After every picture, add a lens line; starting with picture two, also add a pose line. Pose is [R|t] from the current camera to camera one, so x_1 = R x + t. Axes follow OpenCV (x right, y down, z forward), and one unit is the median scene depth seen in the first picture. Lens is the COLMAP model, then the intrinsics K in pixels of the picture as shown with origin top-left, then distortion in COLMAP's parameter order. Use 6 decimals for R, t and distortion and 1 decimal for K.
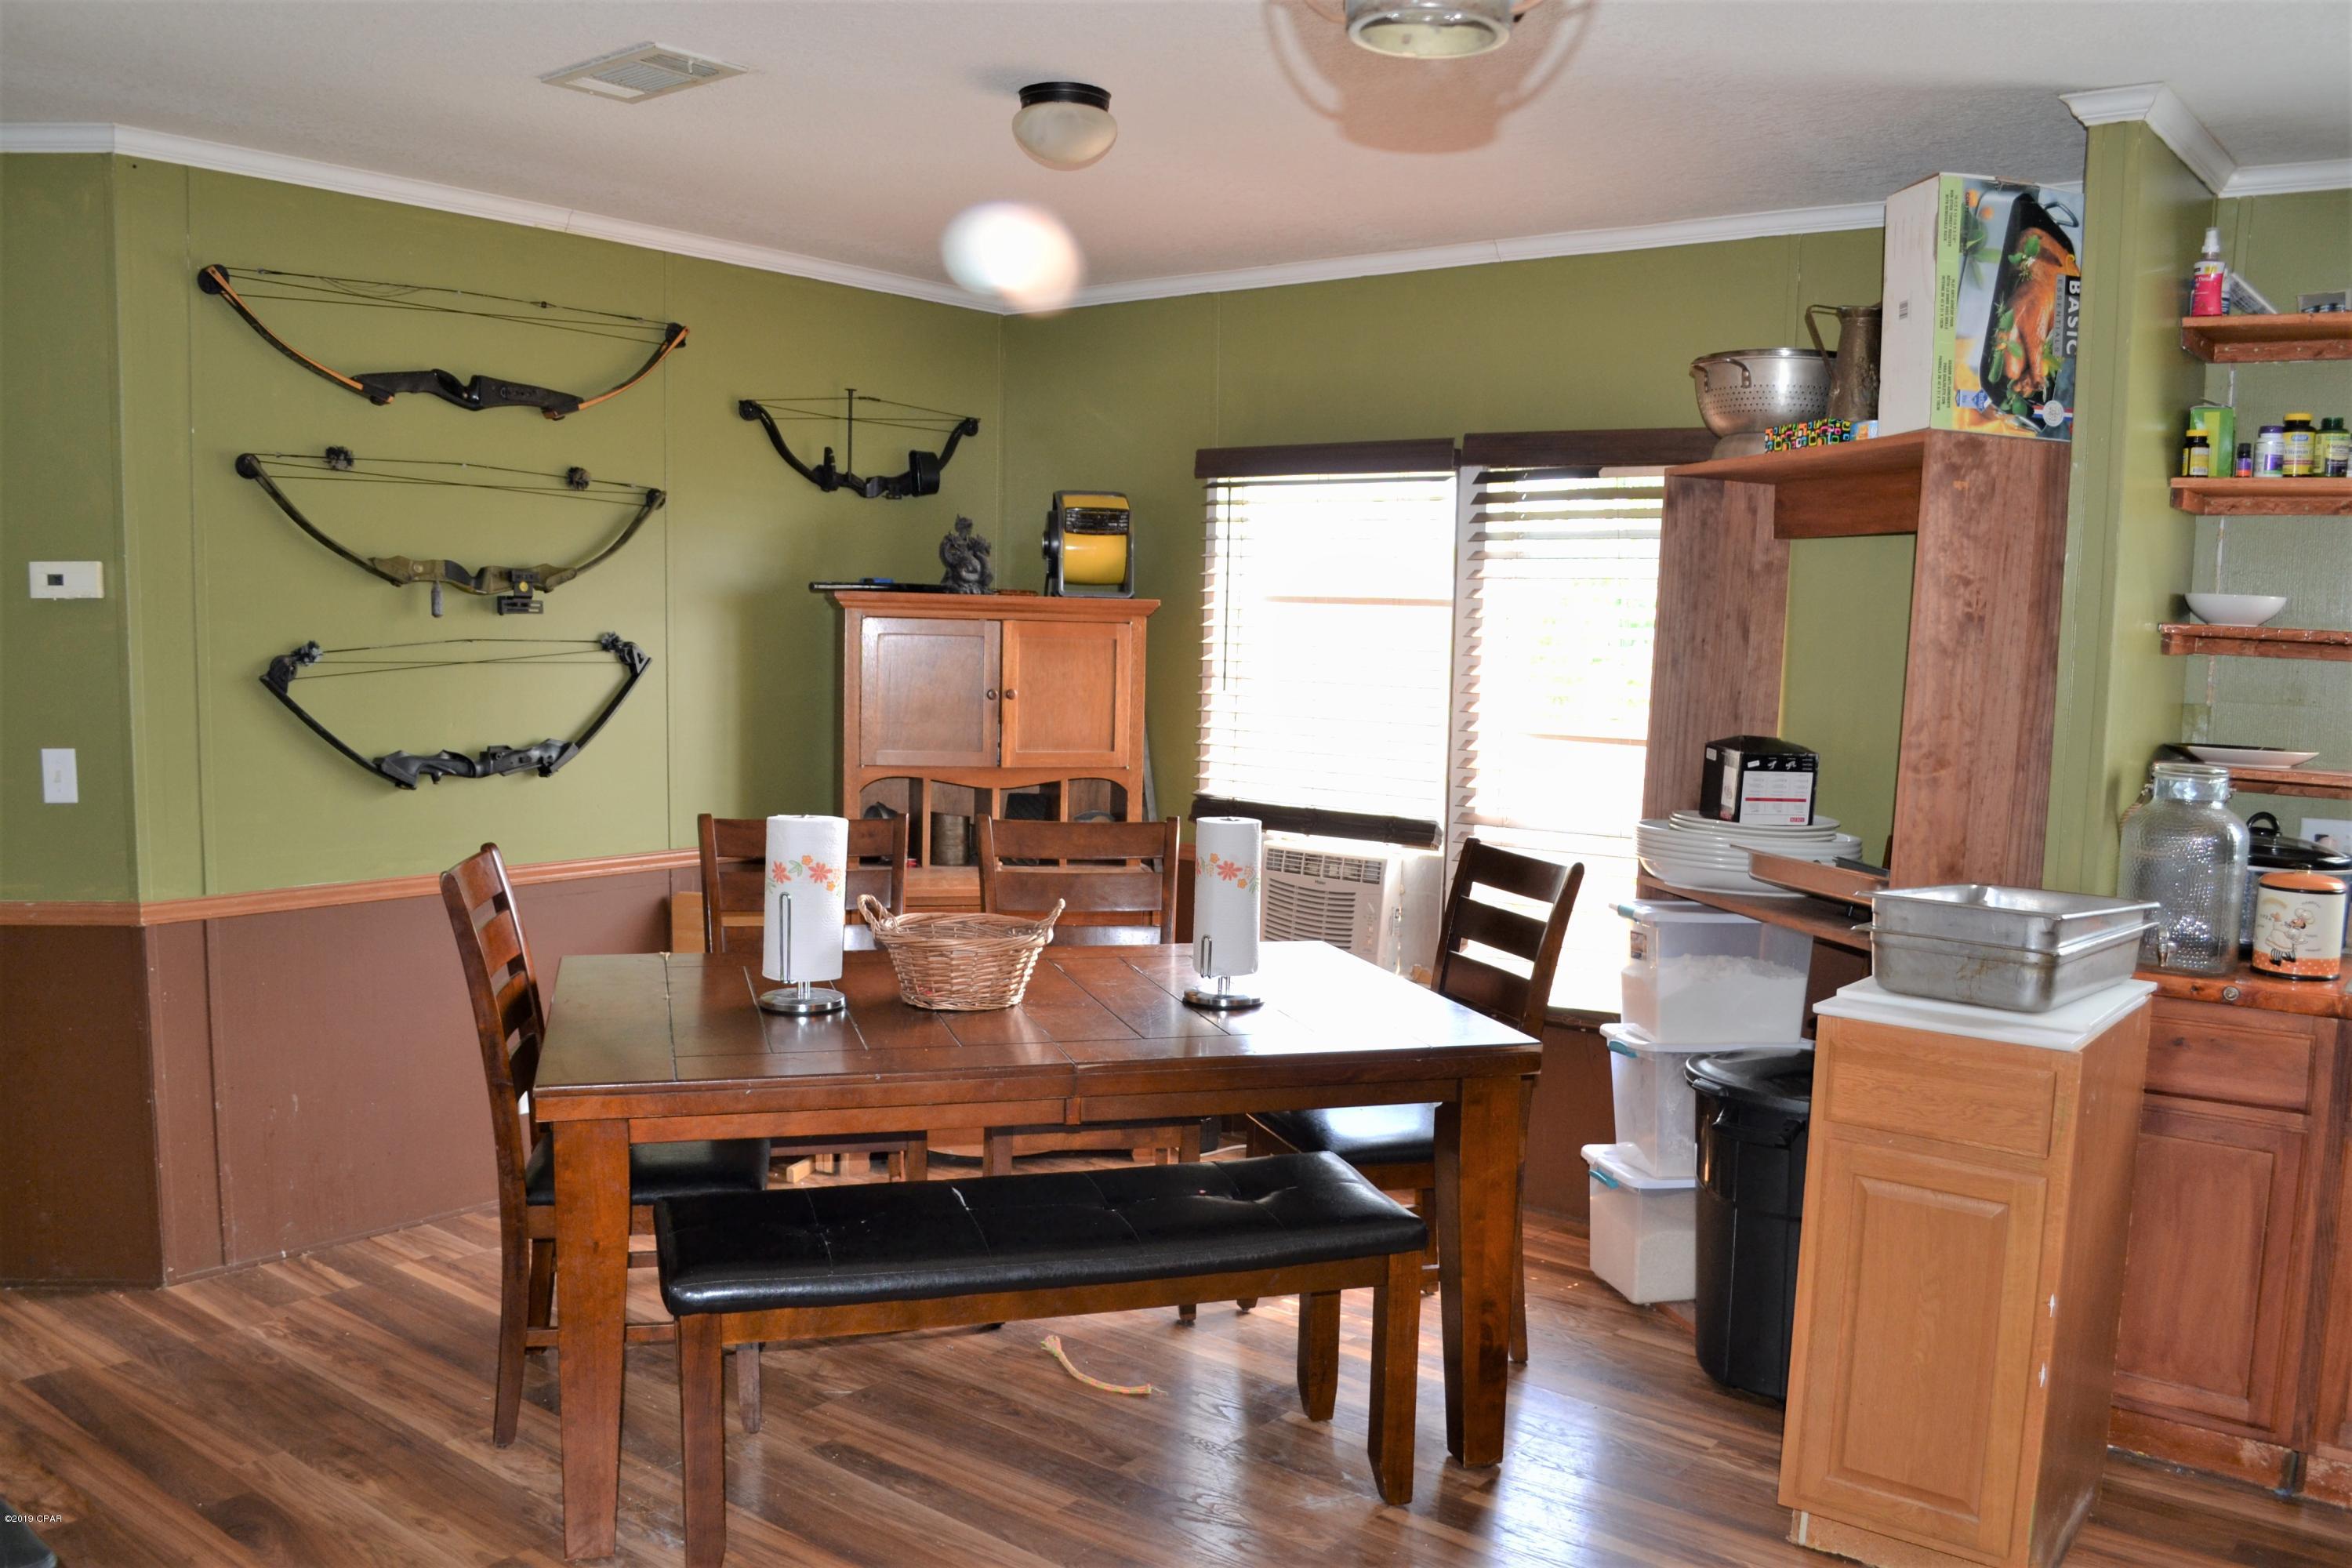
lens RADIAL K [[1886.5, 0, 1168.2], [0, 1886.5, 825.9], [0, 0, 1]] dist [-0.080723, 0.008056]
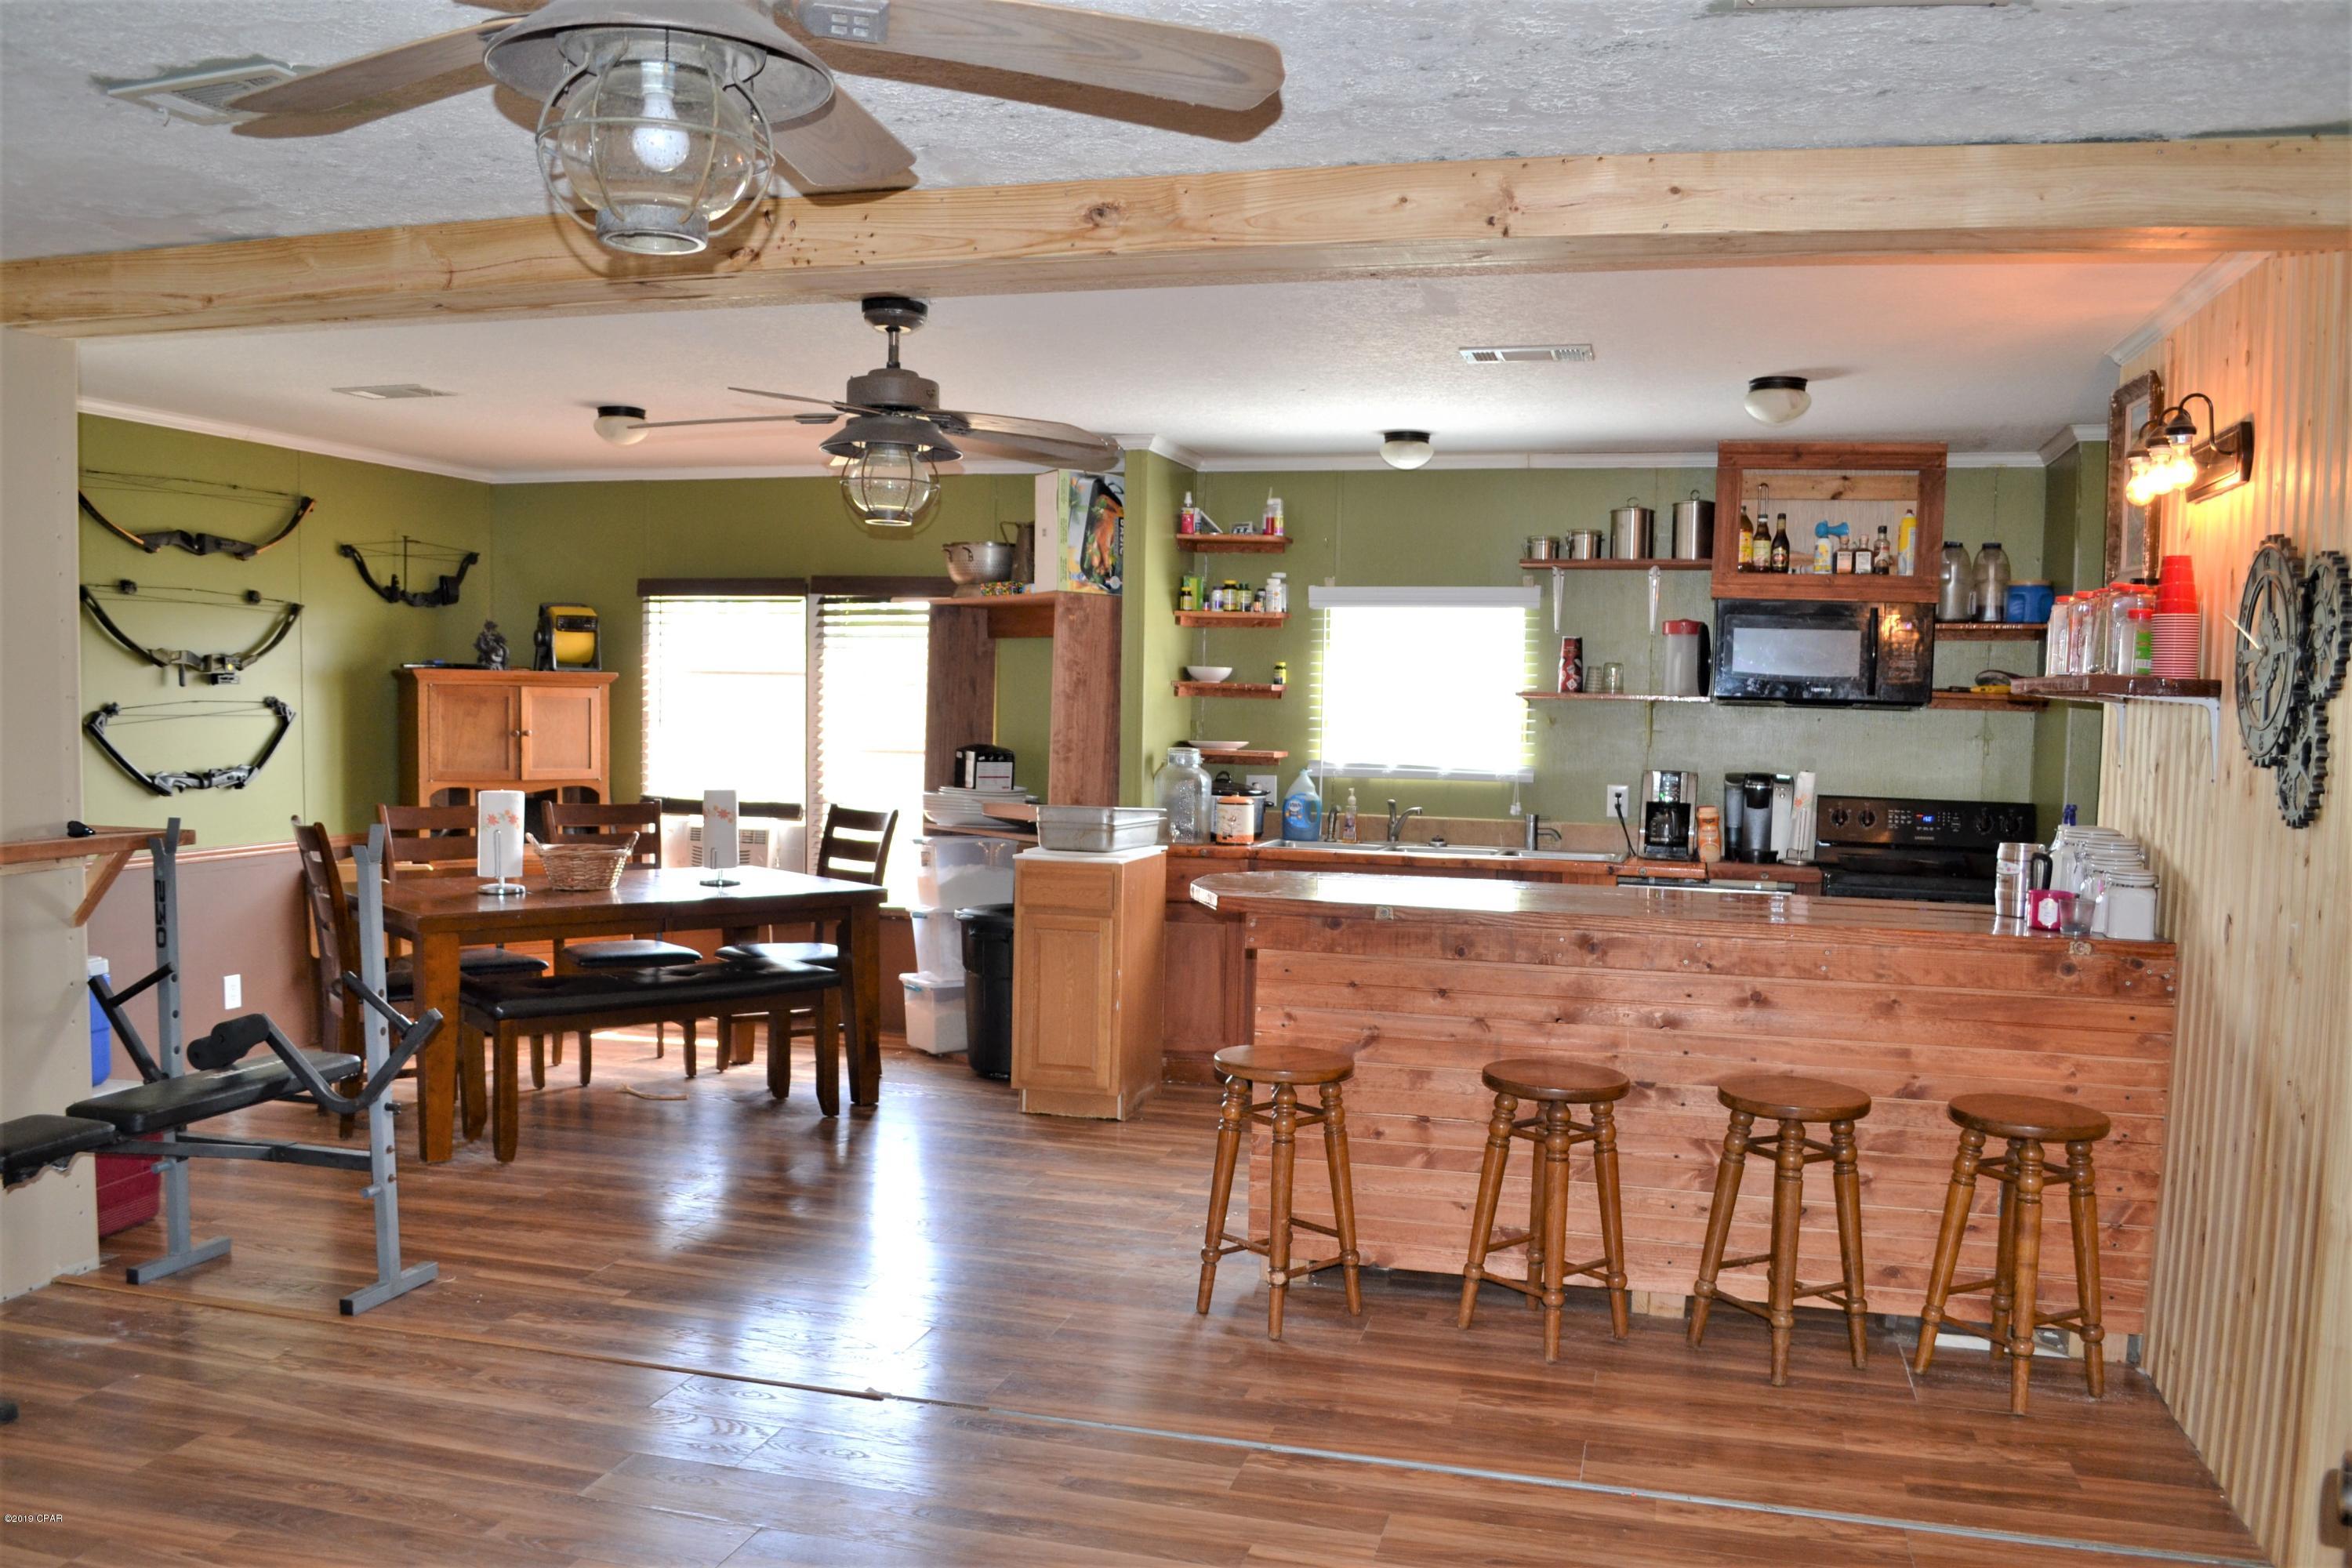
lens RADIAL K [[1886.5, 0, 1168.2], [0, 1886.5, 825.9], [0, 0, 1]] dist [-0.080723, 0.008056]
pose [[0.919461, -0.033877, 0.391719, -0.280710], [0.046964, 0.998611, -0.023874, 0.095791], [-0.390366, 0.040348, 0.919775, -0.881033]]
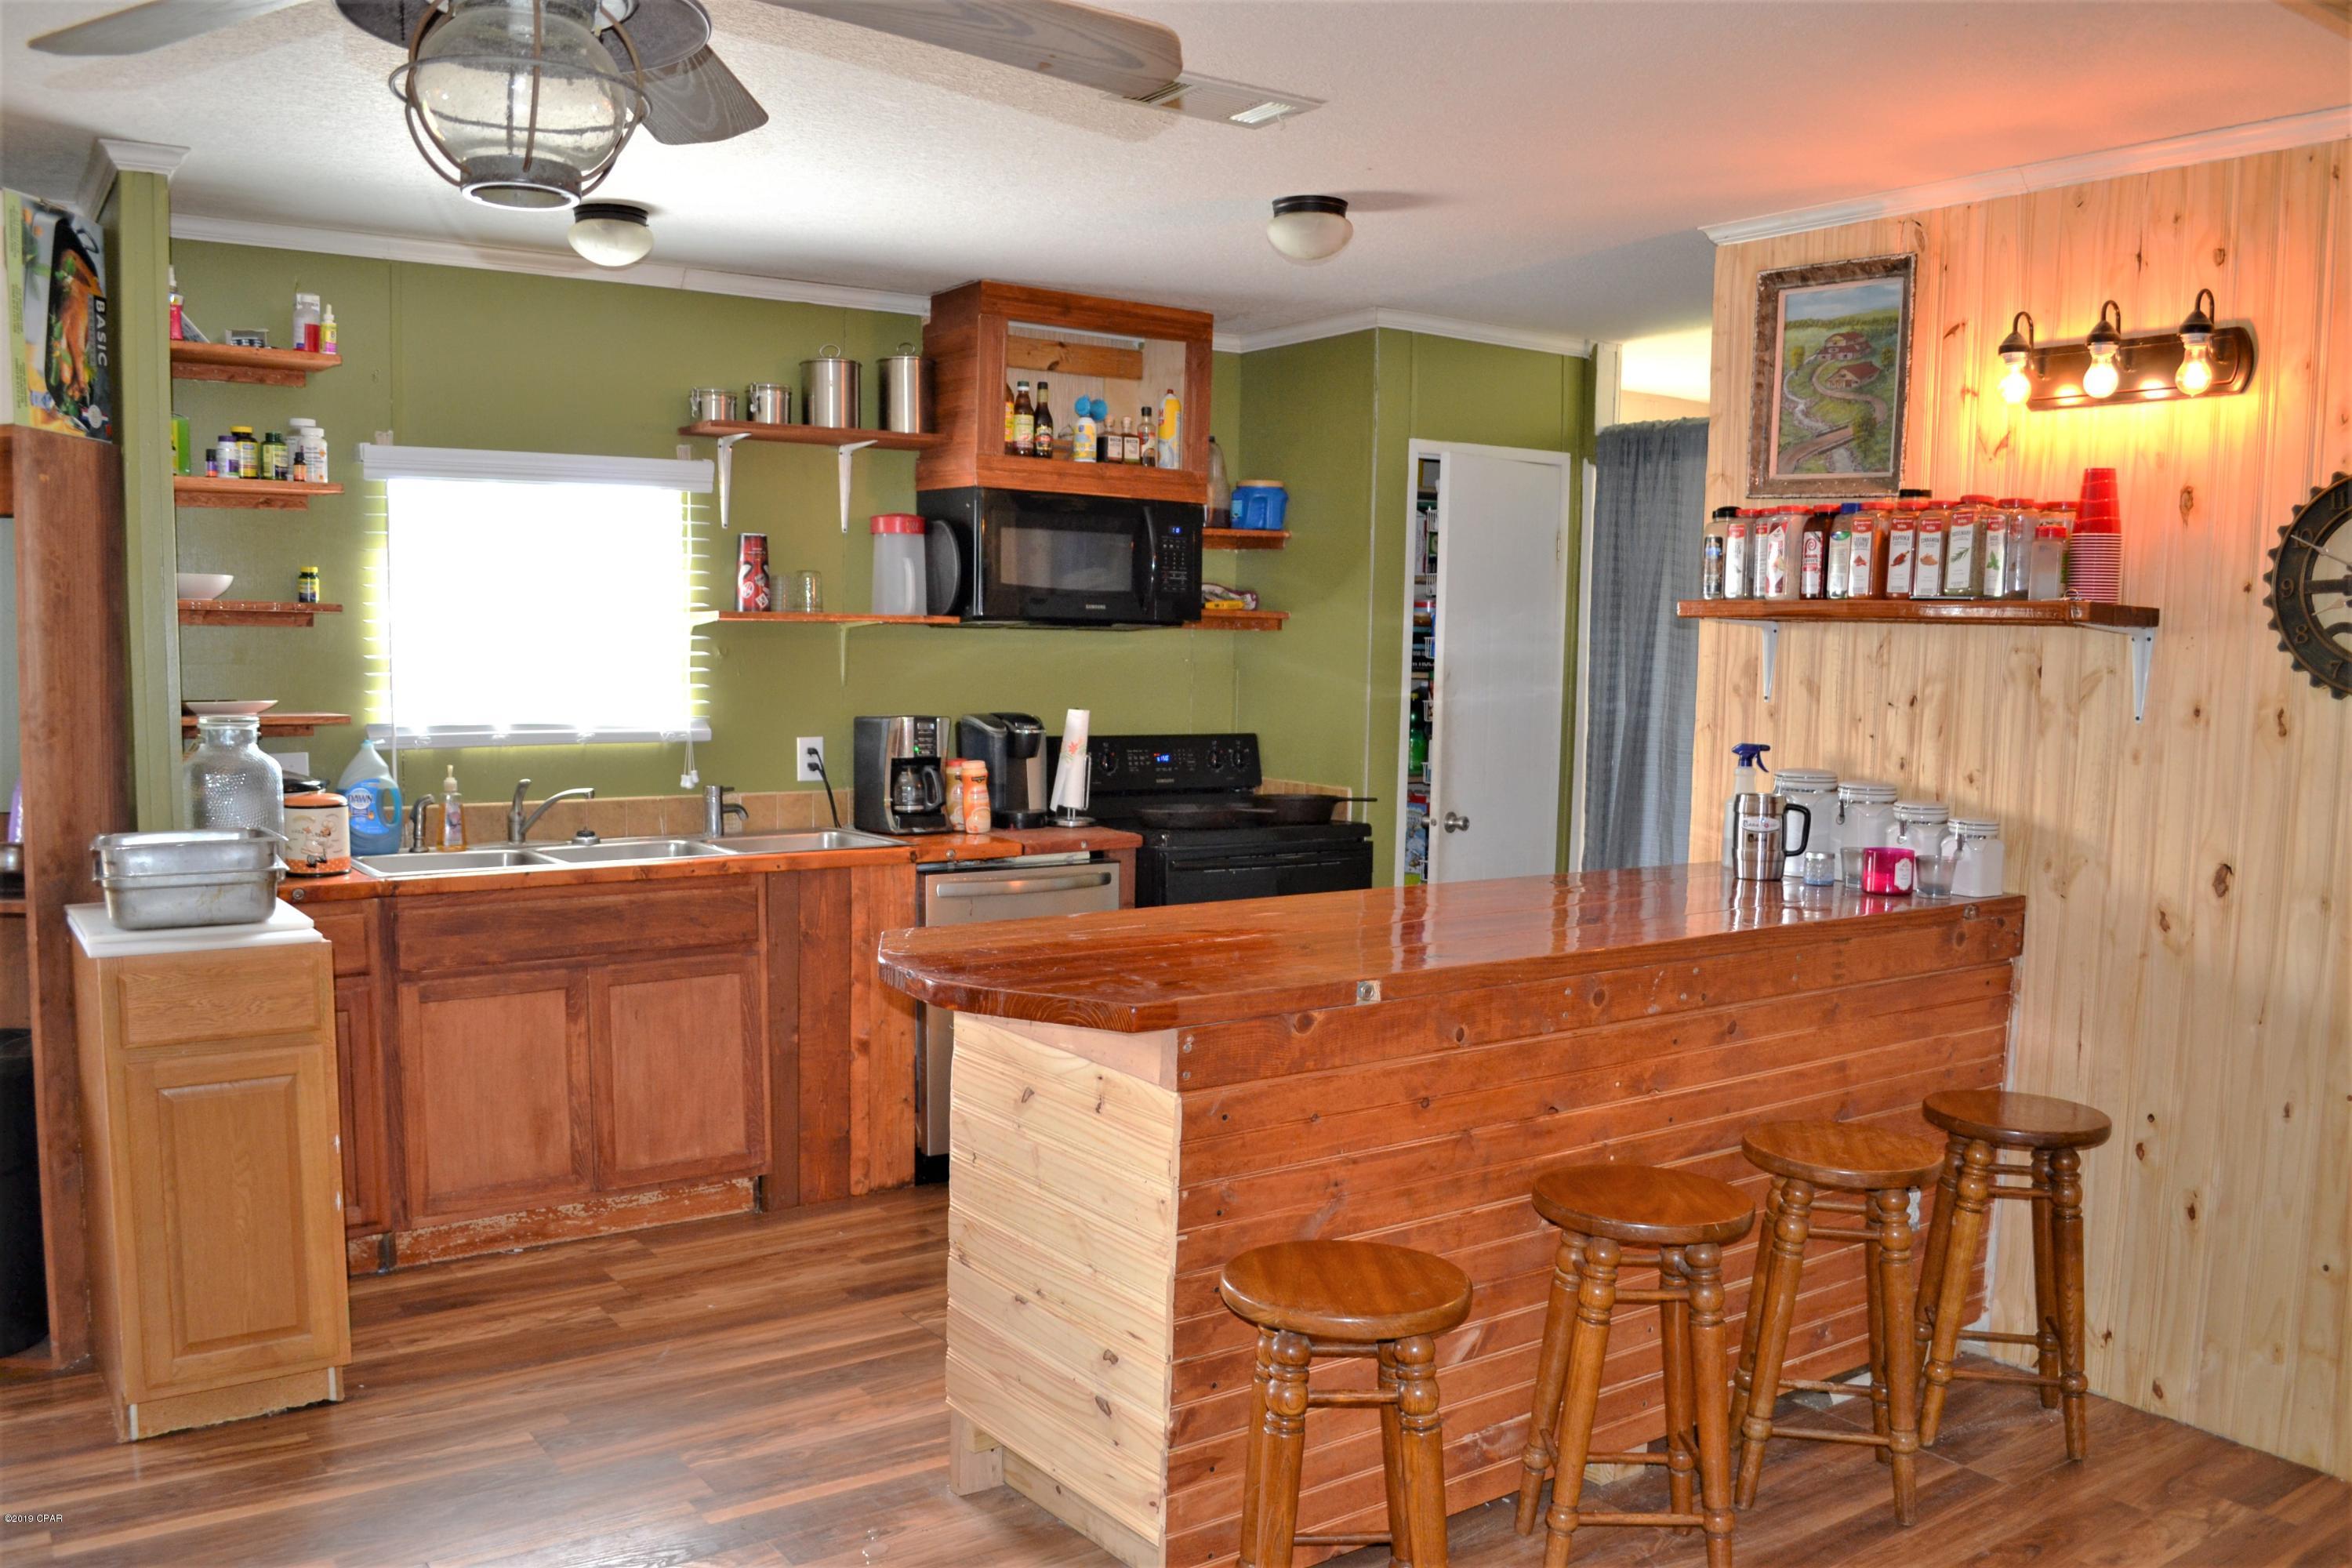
lens RADIAL K [[1886.5, 0, 1168.2], [0, 1886.5, 825.9], [0, 0, 1]] dist [-0.080723, 0.008056]
pose [[0.283680, -0.119117, 0.951492, -0.387285], [0.100795, 0.990462, 0.093944, -0.011869], [-0.953607, 0.069256, 0.292980, 0.052146]]
